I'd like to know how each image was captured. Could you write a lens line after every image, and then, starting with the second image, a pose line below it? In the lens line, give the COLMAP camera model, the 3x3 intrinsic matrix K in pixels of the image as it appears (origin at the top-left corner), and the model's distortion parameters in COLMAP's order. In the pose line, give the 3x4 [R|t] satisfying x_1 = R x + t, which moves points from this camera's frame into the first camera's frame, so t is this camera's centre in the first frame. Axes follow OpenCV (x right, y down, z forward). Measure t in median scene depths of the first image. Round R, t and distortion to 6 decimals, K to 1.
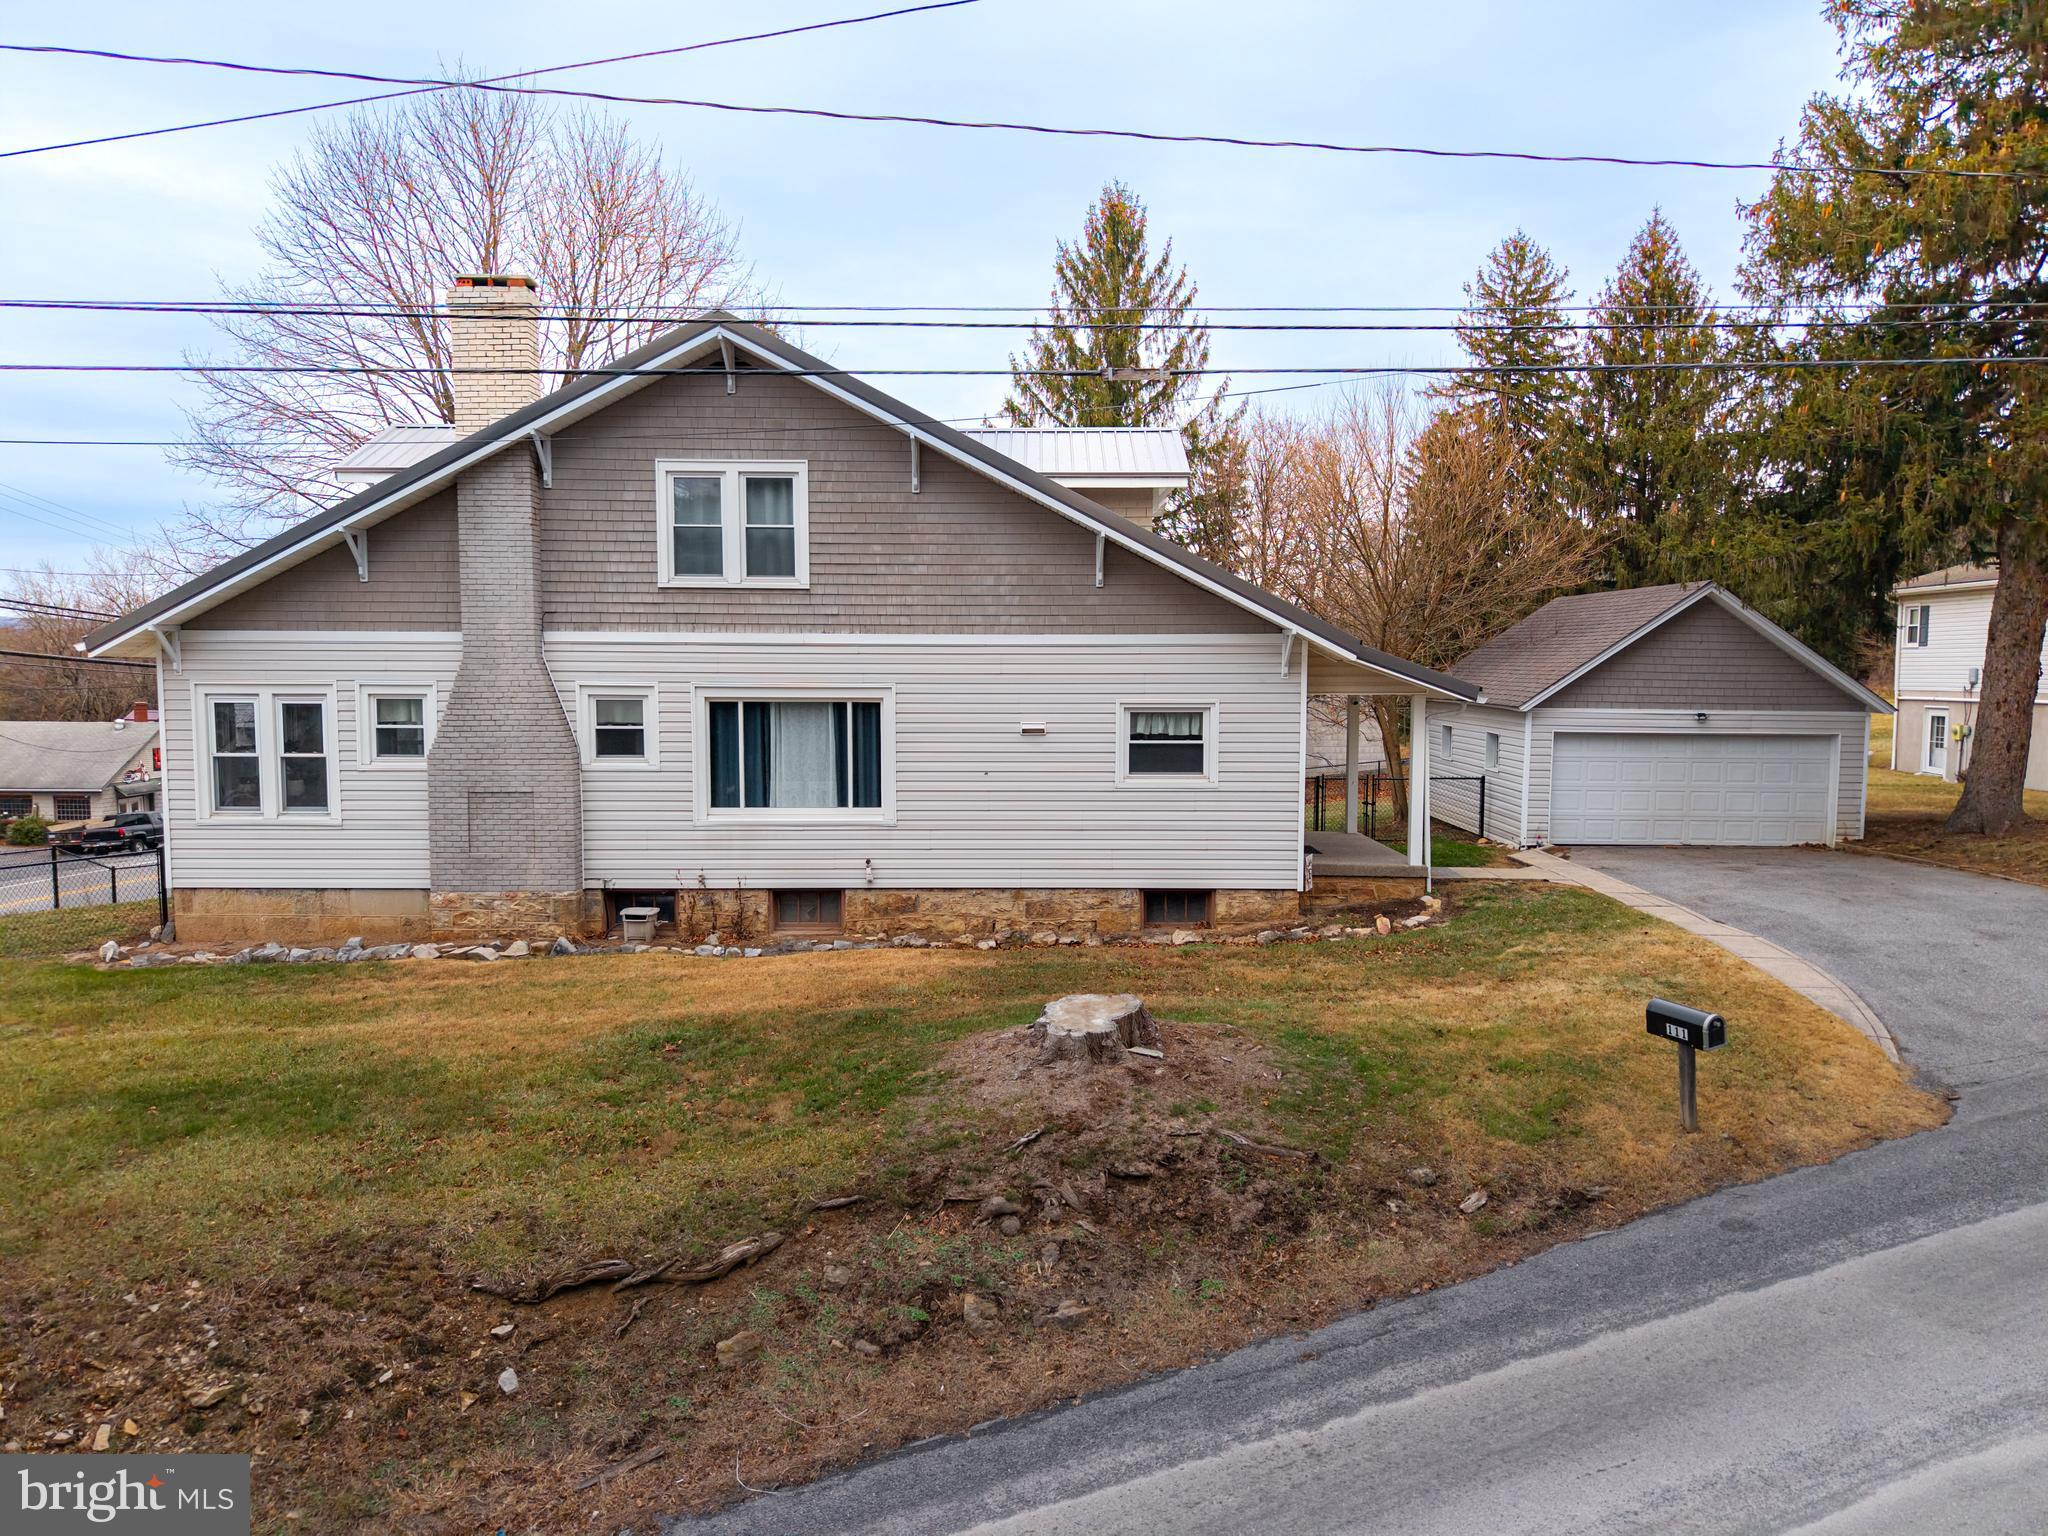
lens RADIAL K [[1366.9, 0, 1042.8], [0, 1366.9, 774.0], [0, 0, 1]] dist [0.030020, -0.029872]
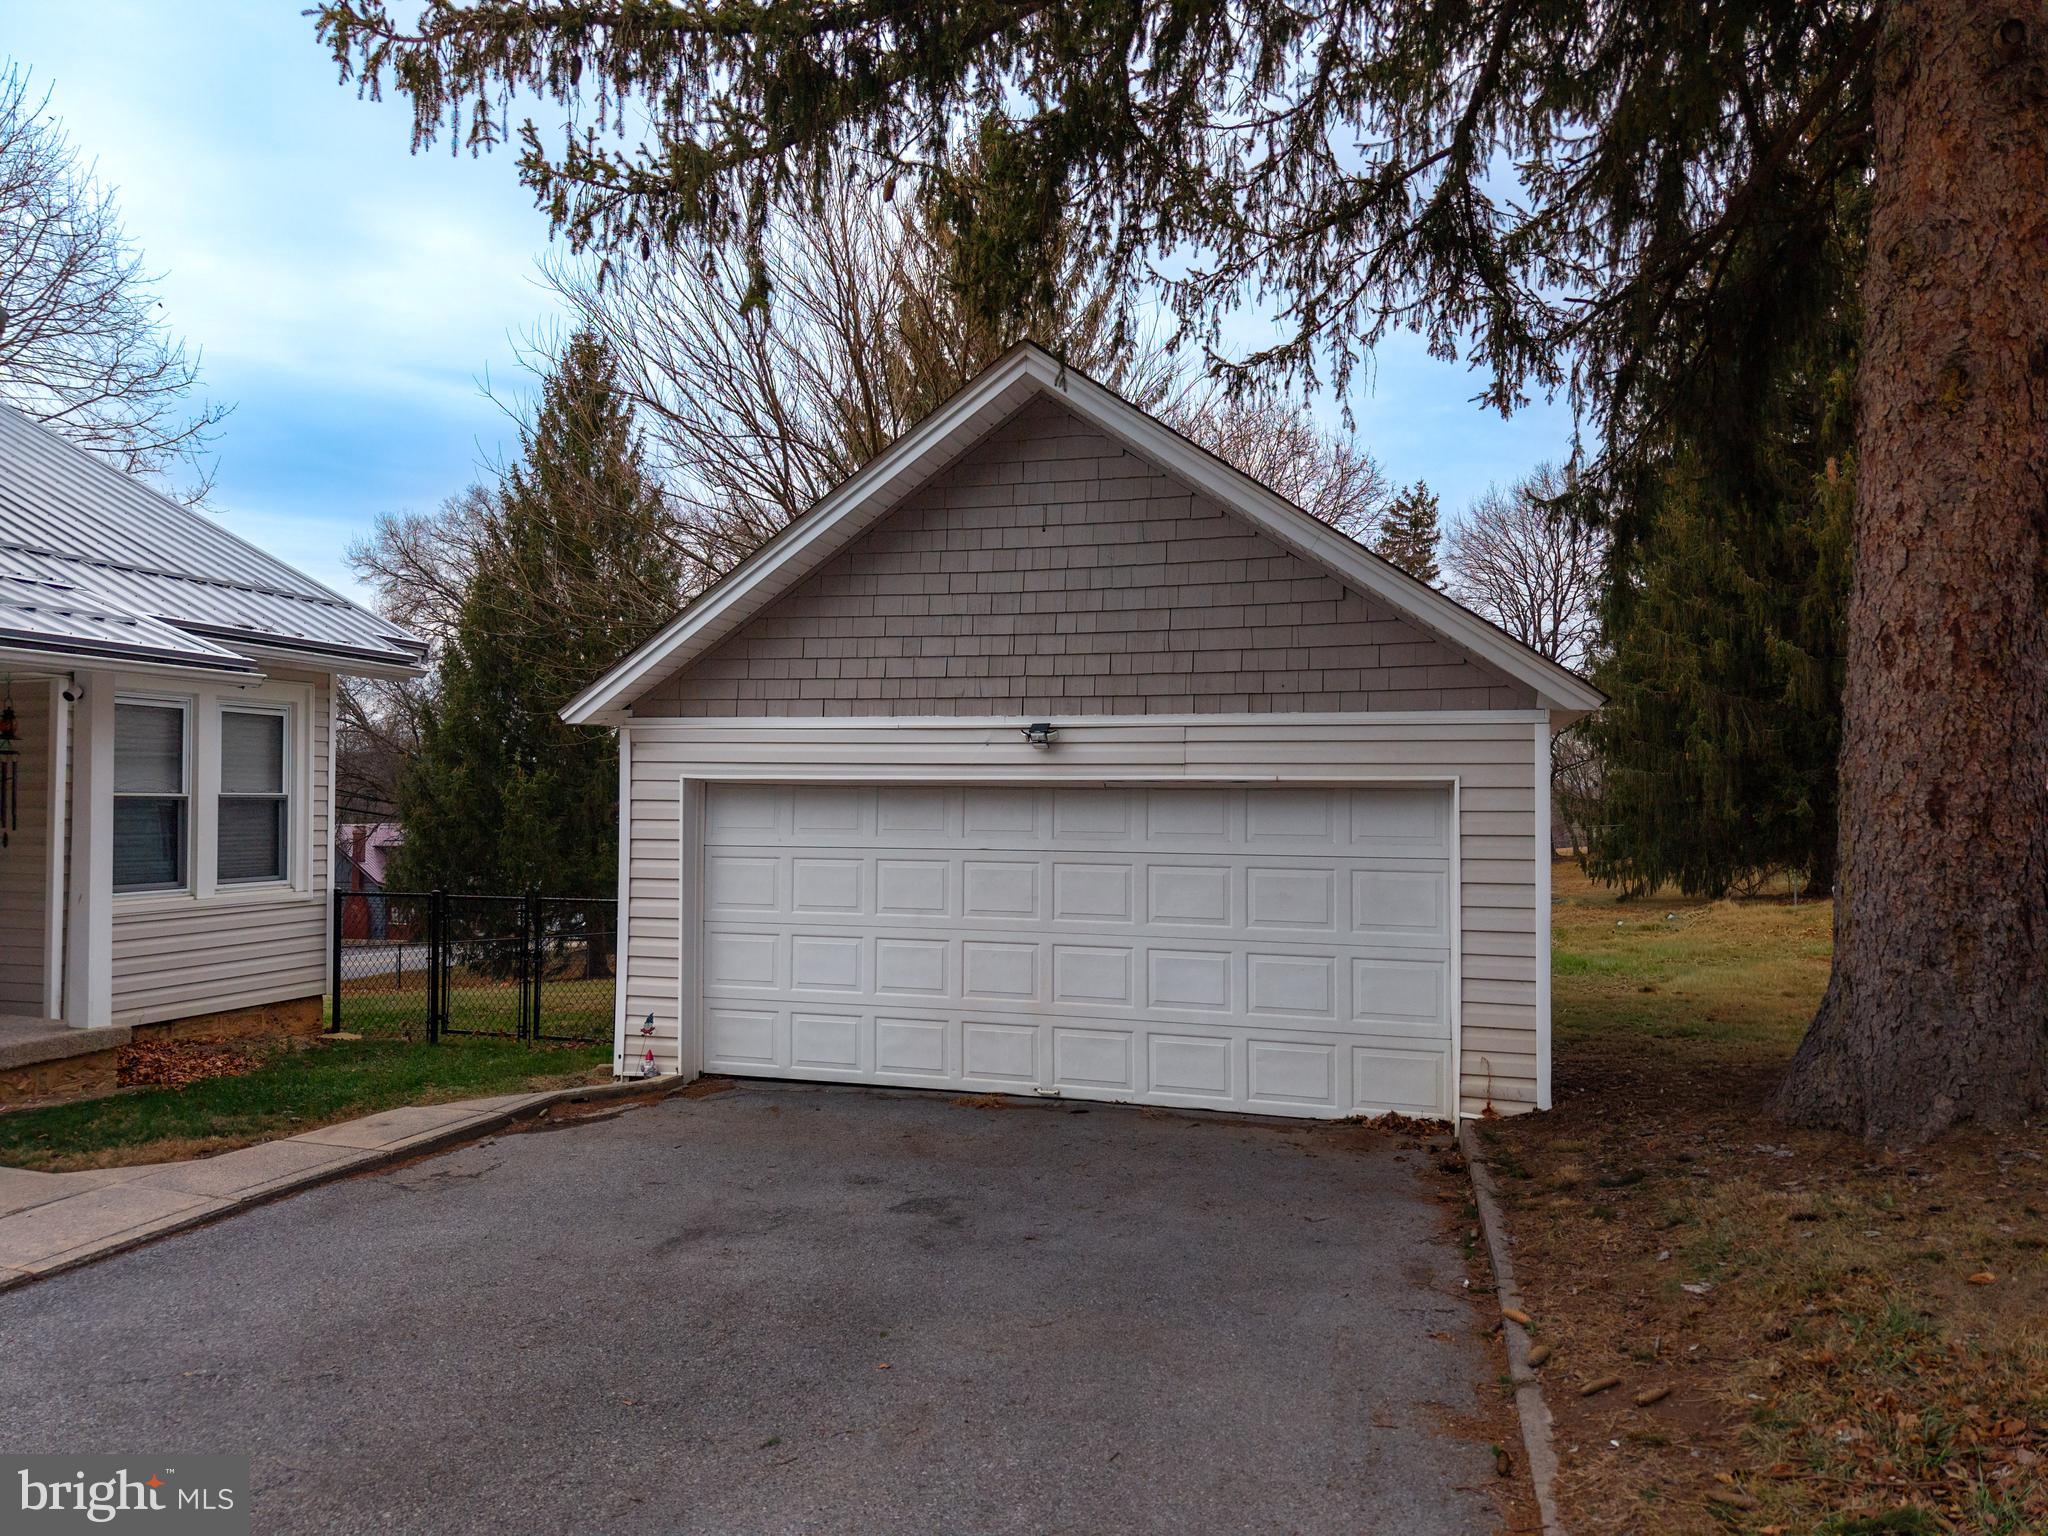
lens RADIAL K [[1366.9, 0, 1015.6], [0, 1366.9, 766.2], [0, 0, 1]] dist [0.030020, -0.029872]
pose [[0.959462, -0.009239, -0.281688, 0.713777], [-0.019936, 0.994734, -0.100528, 0.002658], [0.281133, 0.102069, 0.954225, 0.828198]]
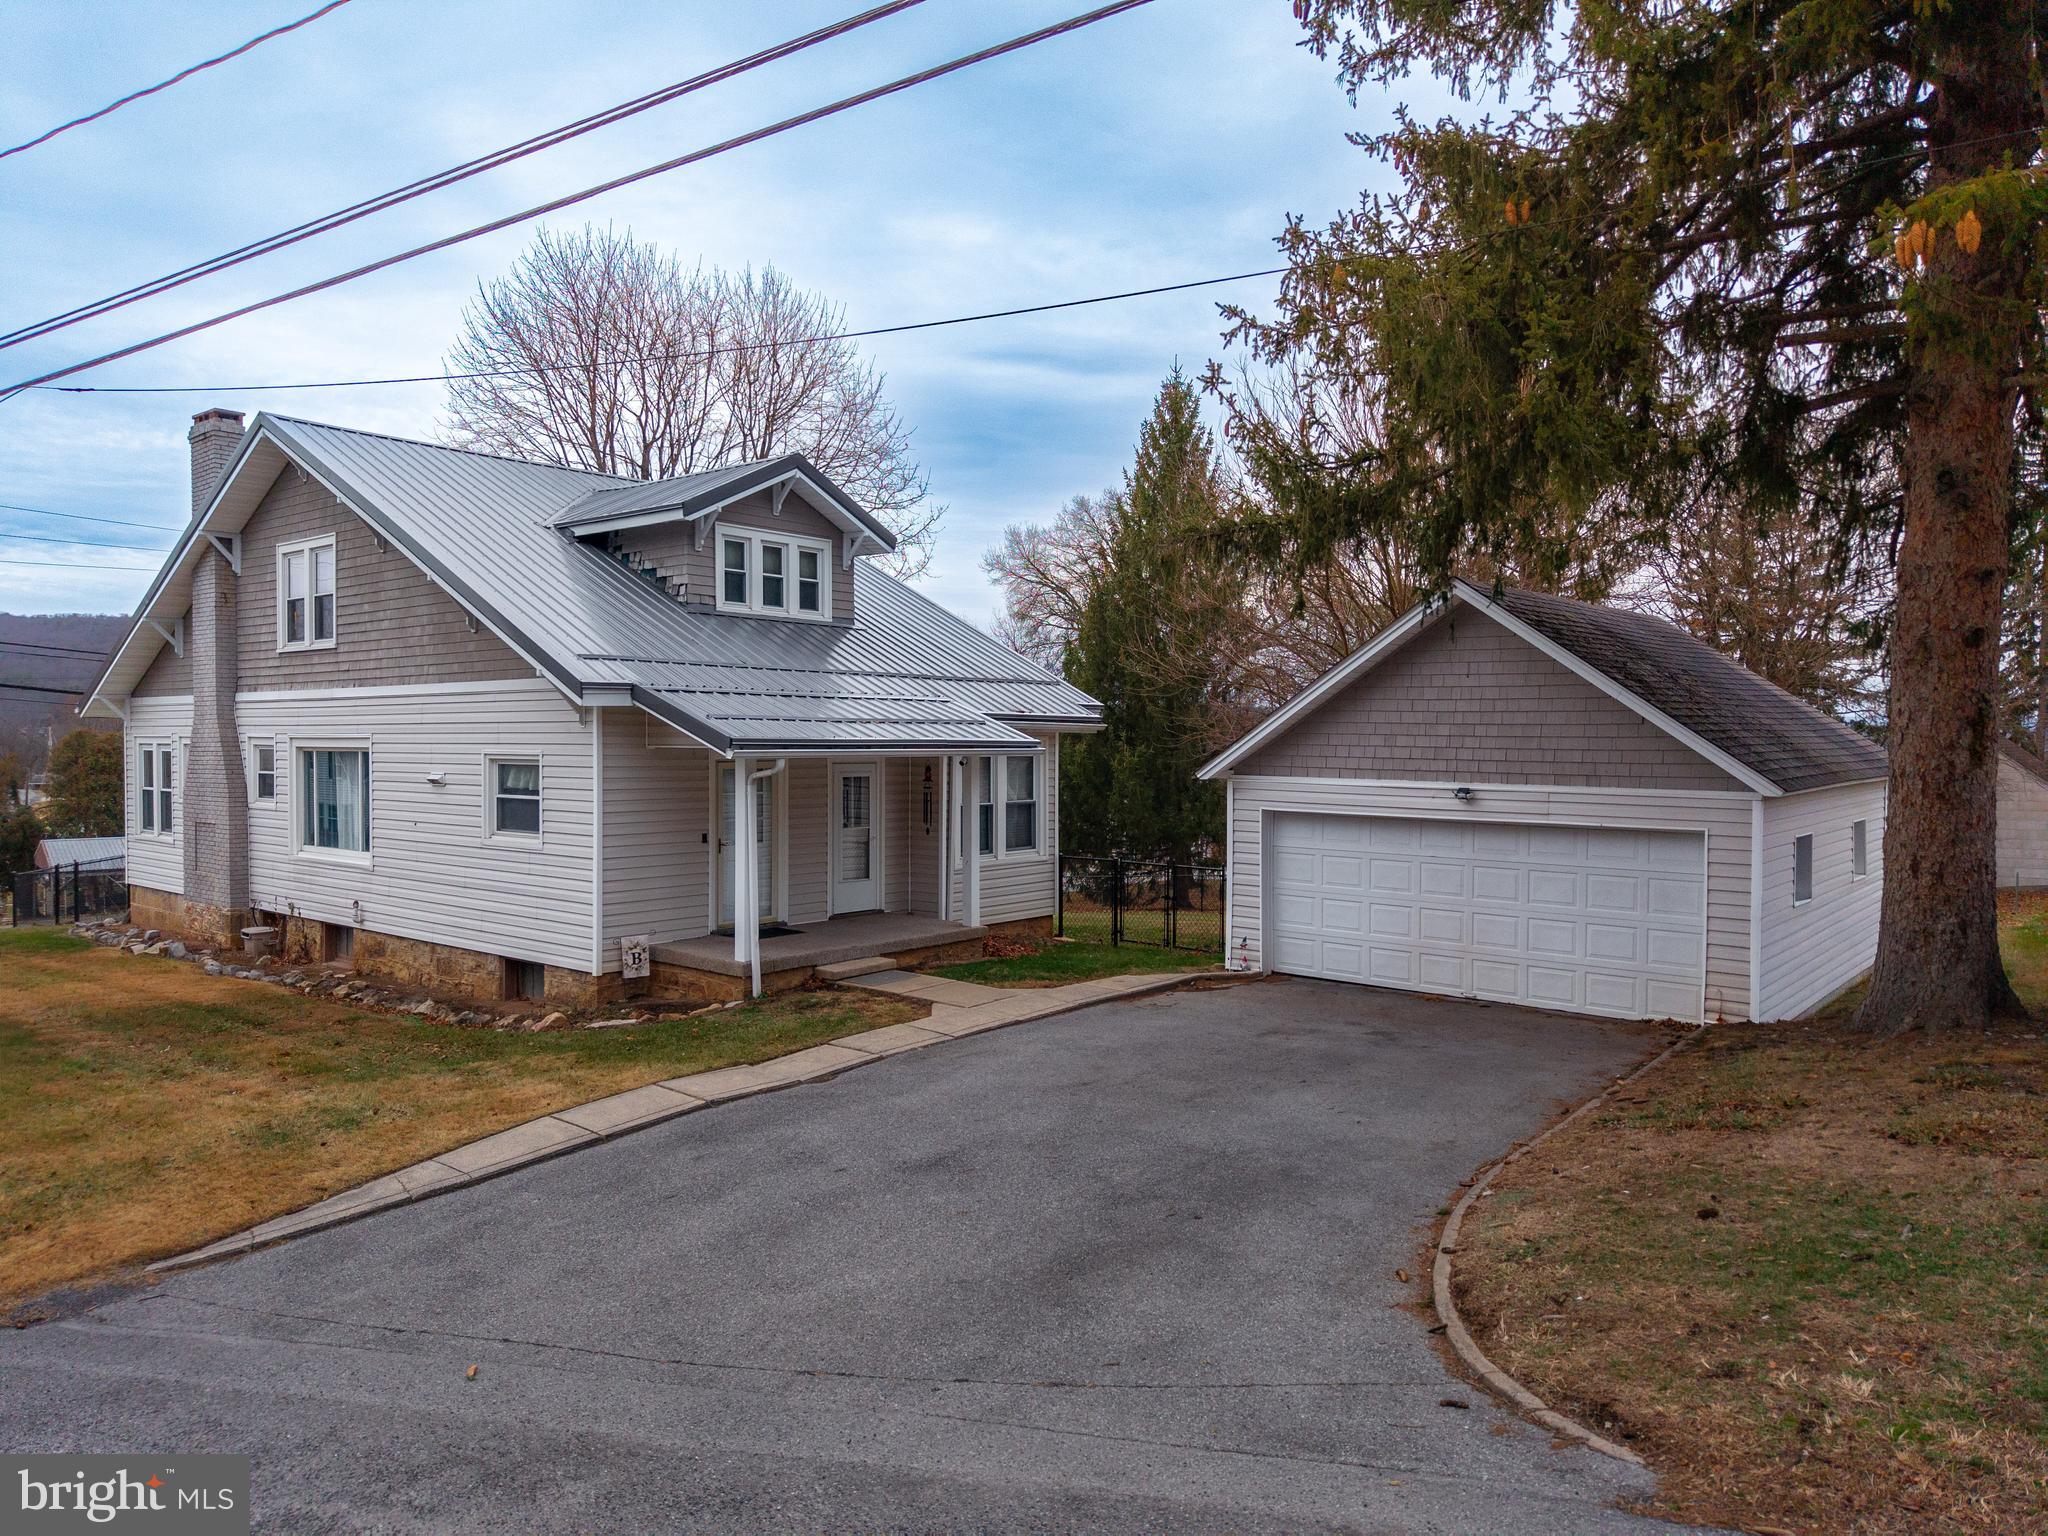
lens RADIAL K [[1366.9, 0, 1006.6], [0, 1366.9, 767.7], [0, 0, 1]] dist [0.030020, -0.029872]
pose [[0.767171, 0.013027, -0.641311, 0.899072], [-0.050966, 0.997871, -0.040699, -0.021595], [0.639415, 0.063908, 0.766201, 0.482505]]
